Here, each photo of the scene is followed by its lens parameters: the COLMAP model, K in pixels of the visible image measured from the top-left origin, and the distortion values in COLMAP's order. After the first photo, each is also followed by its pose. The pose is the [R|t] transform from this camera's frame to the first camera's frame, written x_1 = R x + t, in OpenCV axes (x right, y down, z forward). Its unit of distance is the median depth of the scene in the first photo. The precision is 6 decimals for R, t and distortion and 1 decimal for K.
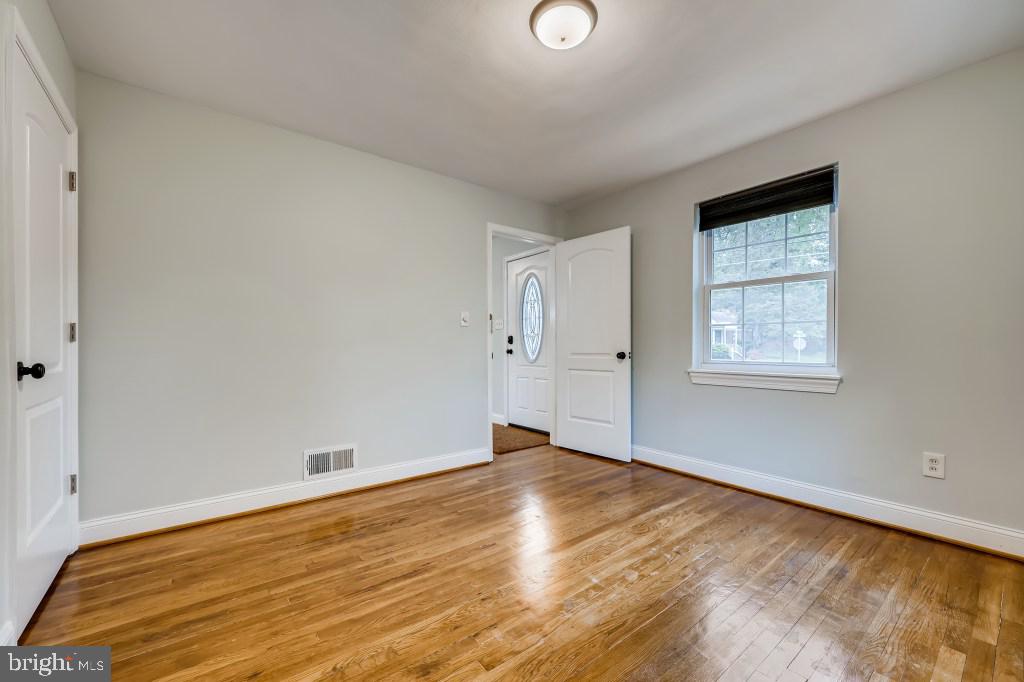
lens RADIAL K [[409.8, 0, 511.1], [0, 409.8, 342.9], [0, 0, 1]] dist [-0.000441, -0.000035]
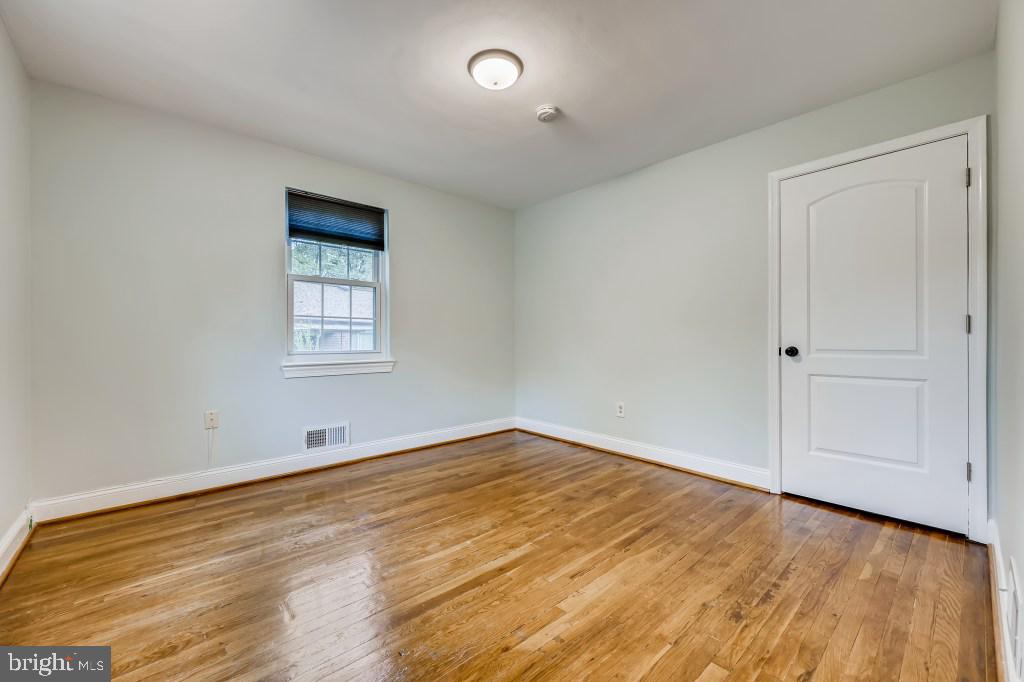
lens RADIAL K [[409.8, 0, 511.1], [0, 409.8, 342.9], [0, 0, 1]] dist [-0.000441, -0.000035]
pose [[-0.997501, 0.002194, -0.070621, 0.159396], [0.002170, 0.999998, 0.000418, 0.018842], [0.070622, 0.000264, -0.997503, 2.091669]]
